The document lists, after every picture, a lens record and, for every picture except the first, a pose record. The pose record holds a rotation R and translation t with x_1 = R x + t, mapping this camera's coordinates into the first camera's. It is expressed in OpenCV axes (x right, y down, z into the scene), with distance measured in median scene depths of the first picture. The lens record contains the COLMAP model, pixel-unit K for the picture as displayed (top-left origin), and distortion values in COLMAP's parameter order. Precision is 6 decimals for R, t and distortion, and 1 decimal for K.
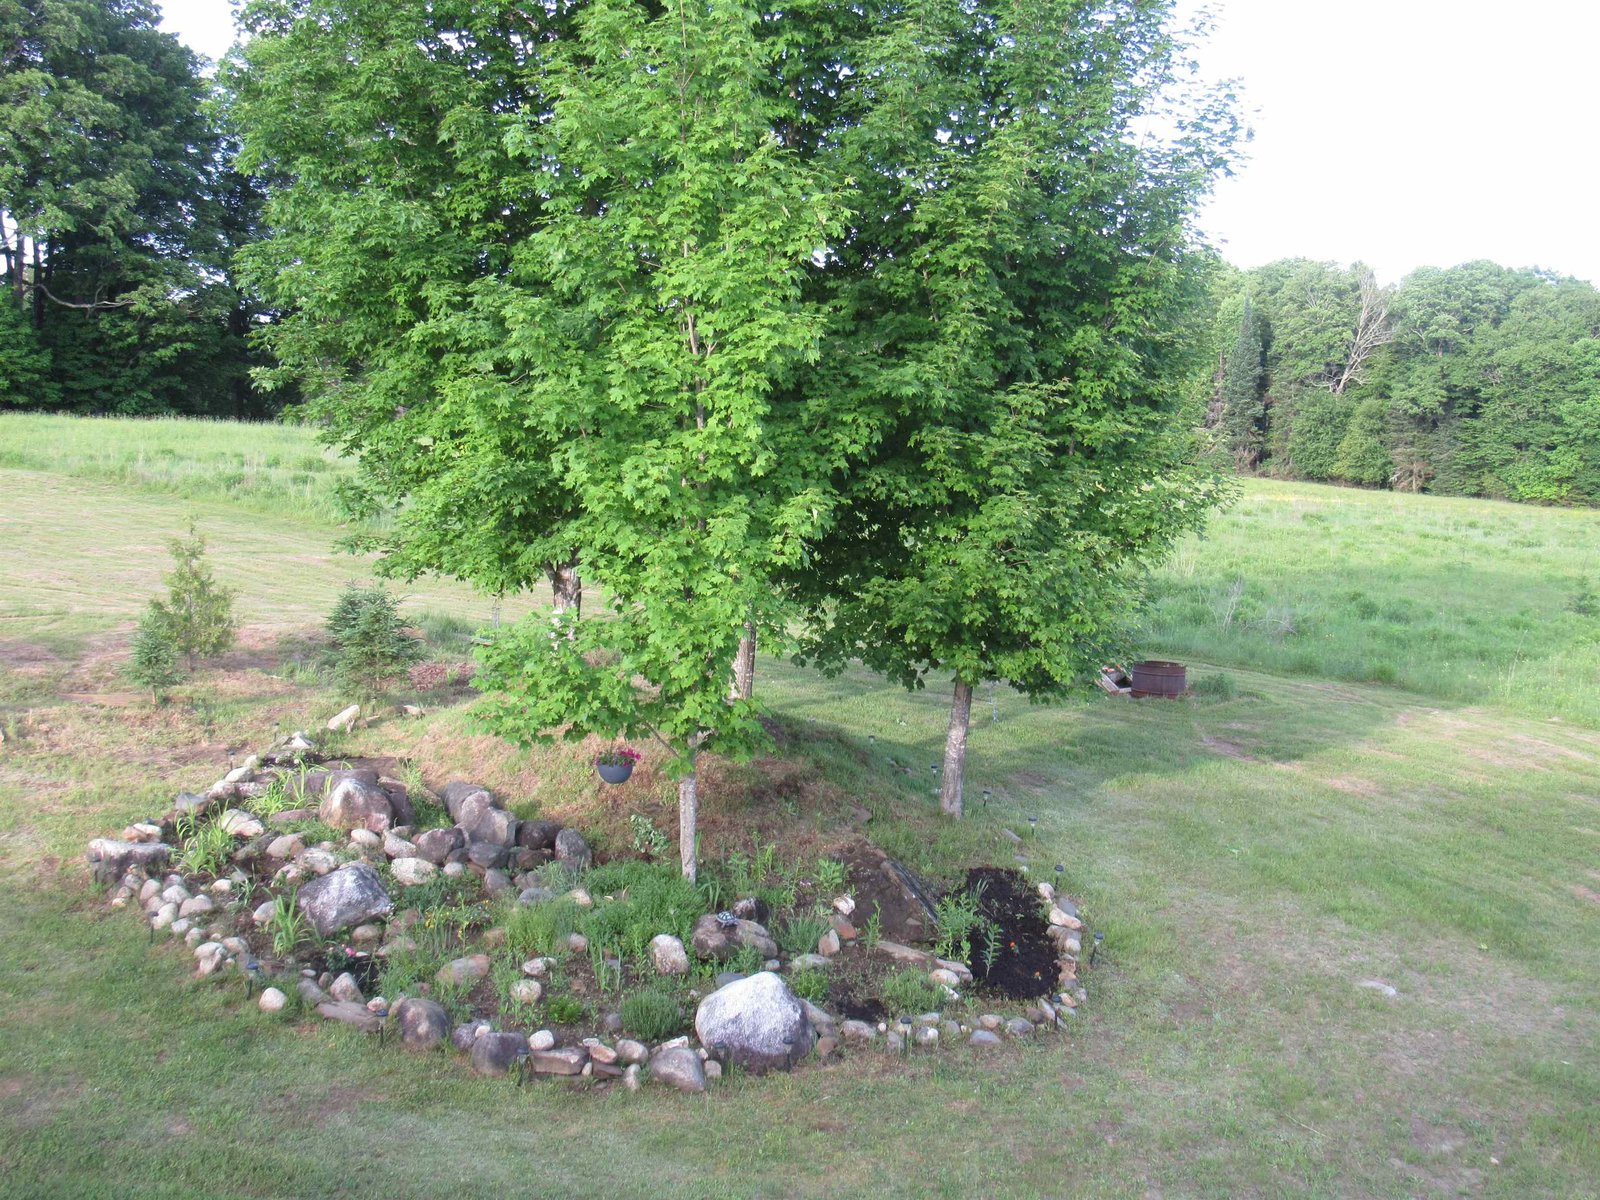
lens RADIAL K [[1788.2, 0, 796.3], [0, 1788.2, 596.1], [0, 0, 1]] dist [-0.043565, 0.000000]
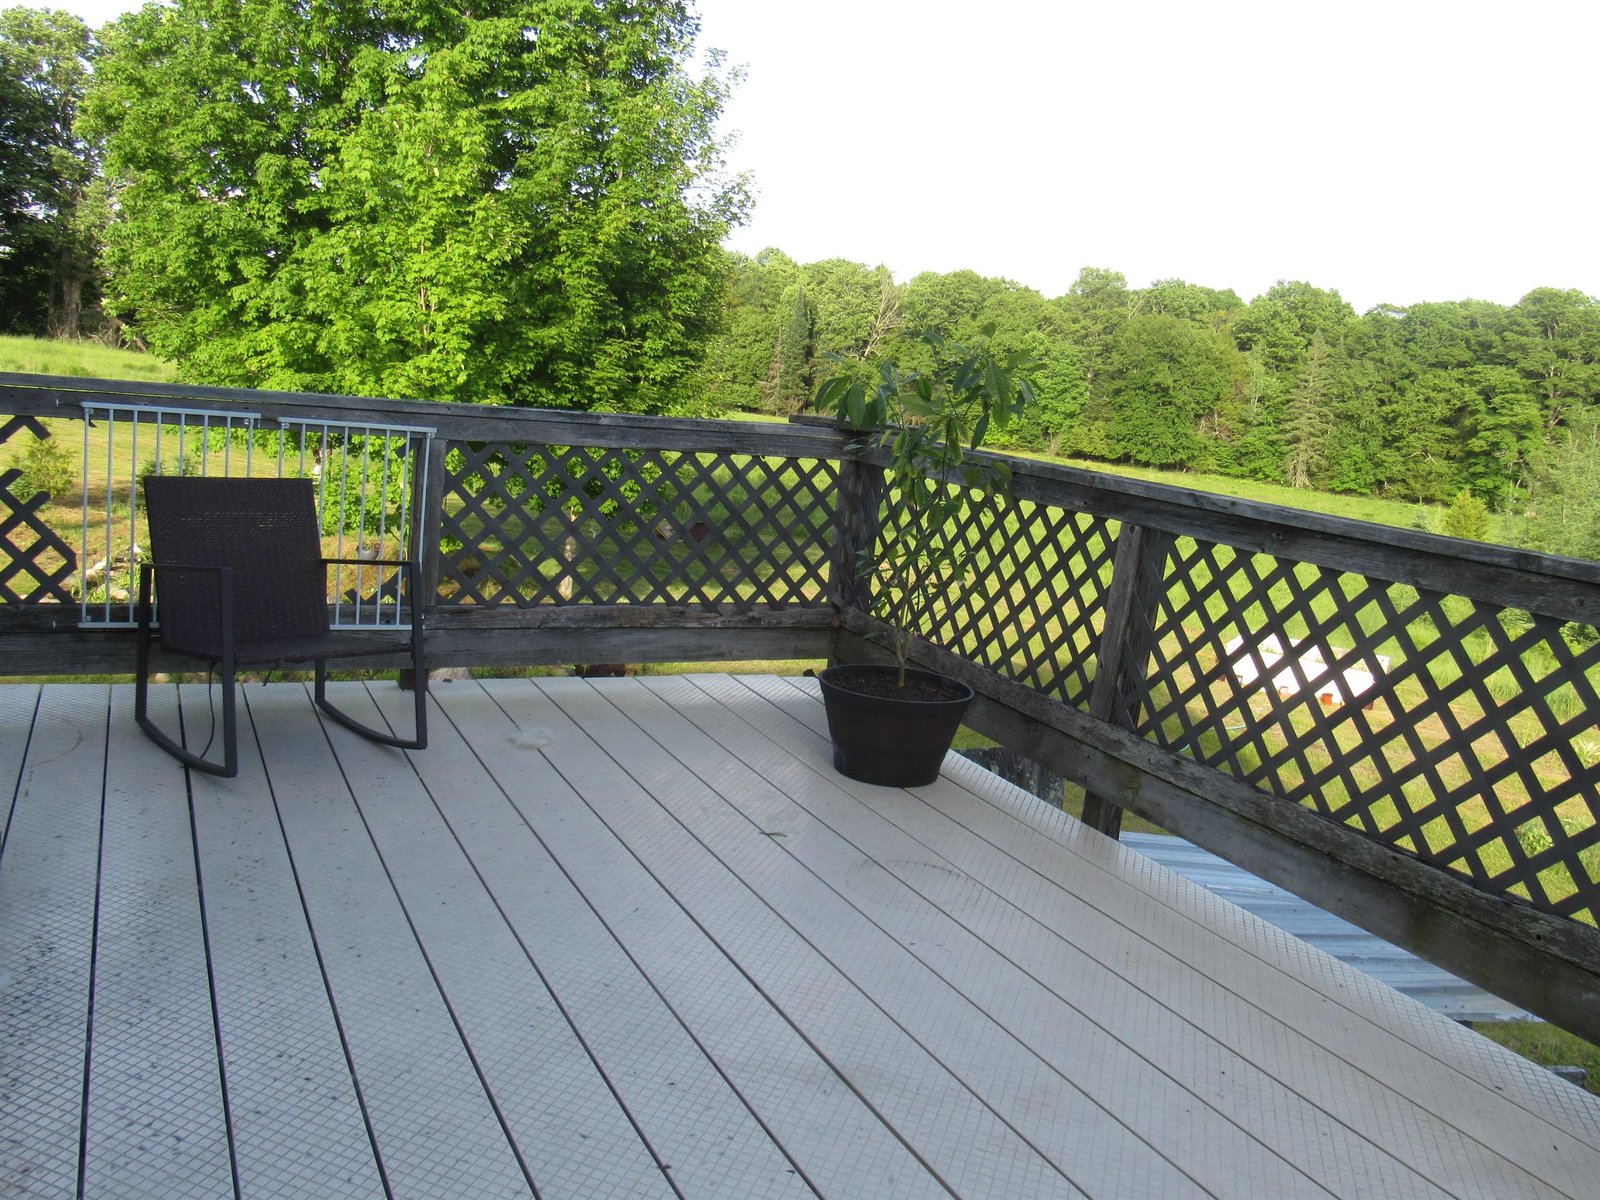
lens RADIAL K [[1381.4, 0, 804.3], [0, 1381.4, 530.0], [0, 0, 1]] dist [-0.060088, 0.010021]
pose [[0.967481, 0.026426, 0.251559, -0.022037], [-0.030950, 0.999422, 0.014042, 0.032957], [-0.251042, -0.021372, 0.967740, -0.278161]]
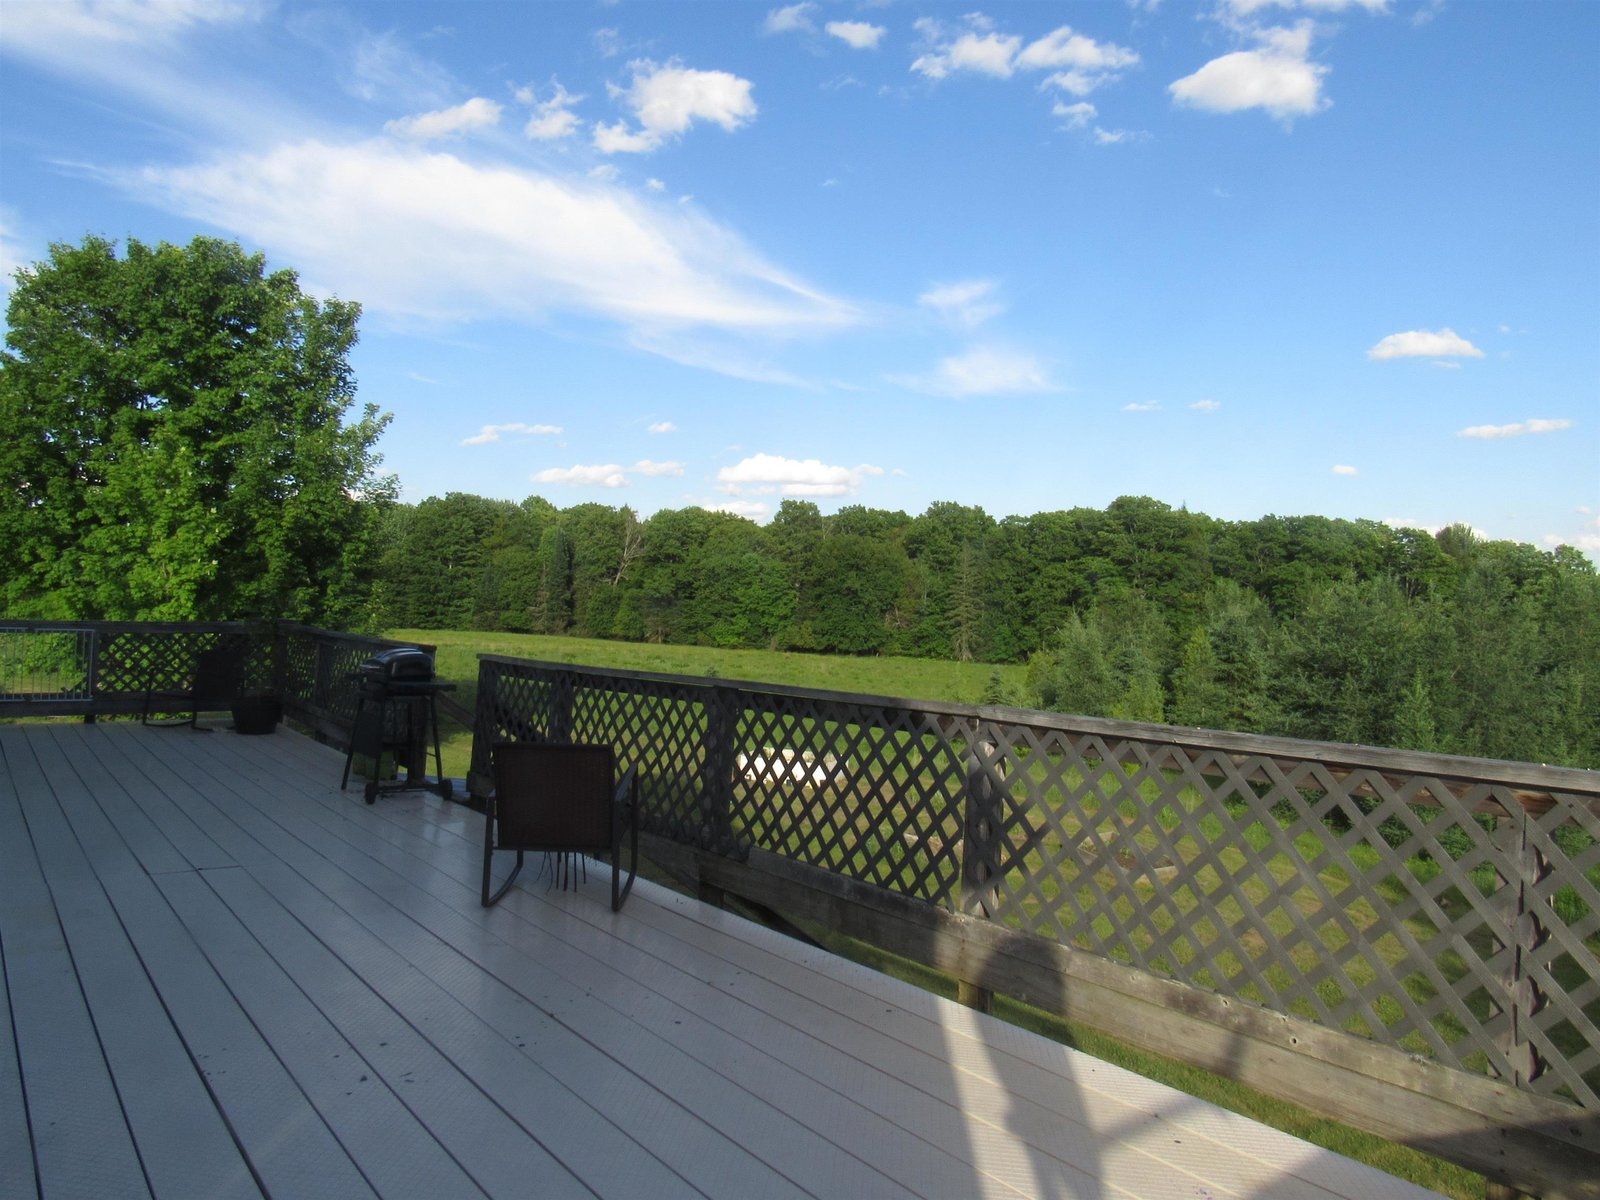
lens RADIAL K [[1140.4, 0, 792.4], [0, 1140.4, 597.0], [0, 0, 1]] dist [-0.006607, 0.000812]
pose [[0.906003, -0.007495, 0.423205, 0.055108], [0.051099, 0.994467, -0.091781, 0.076674], [-0.420176, 0.104779, 0.901373, -0.714342]]
